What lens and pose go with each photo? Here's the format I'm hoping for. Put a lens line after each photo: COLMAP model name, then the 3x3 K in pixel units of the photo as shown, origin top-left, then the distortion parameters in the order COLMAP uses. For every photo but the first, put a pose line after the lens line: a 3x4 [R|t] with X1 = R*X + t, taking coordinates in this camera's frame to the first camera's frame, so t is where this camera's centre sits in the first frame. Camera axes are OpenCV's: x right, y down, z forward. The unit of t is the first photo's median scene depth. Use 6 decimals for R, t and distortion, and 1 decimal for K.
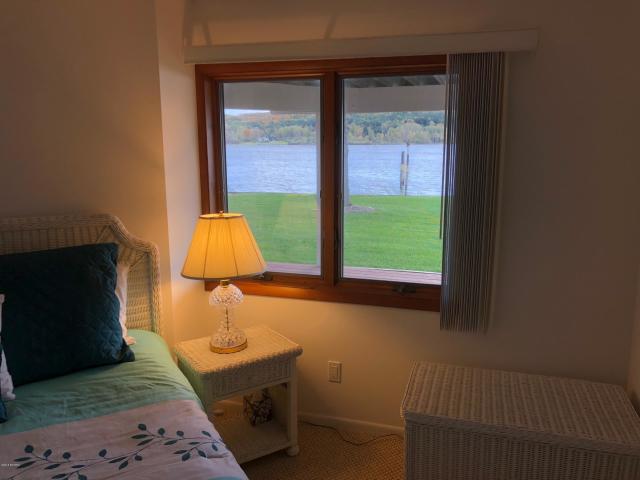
lens RADIAL K [[527.4, 0, 319.8], [0, 527.4, 238.2], [0, 0, 1]] dist [0.015555, -0.001541]
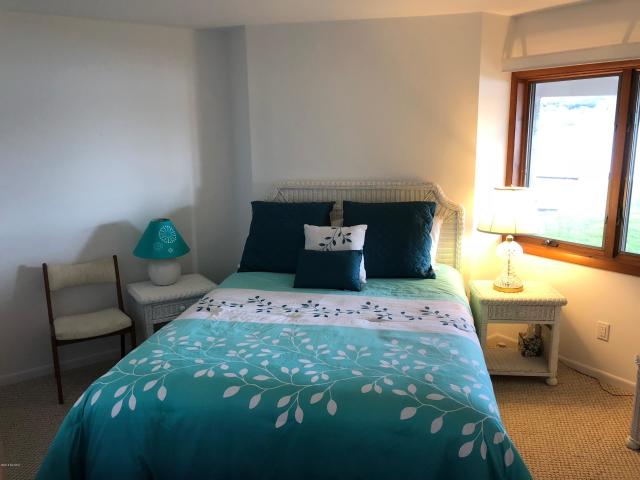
lens RADIAL K [[527.4, 0, 319.8], [0, 527.4, 238.2], [0, 0, 1]] dist [0.015555, -0.001541]
pose [[0.791122, 0.119692, -0.599833, 0.247685], [-0.097756, 0.992803, 0.069176, 0.036988], [0.603796, 0.003910, 0.797129, -0.358371]]
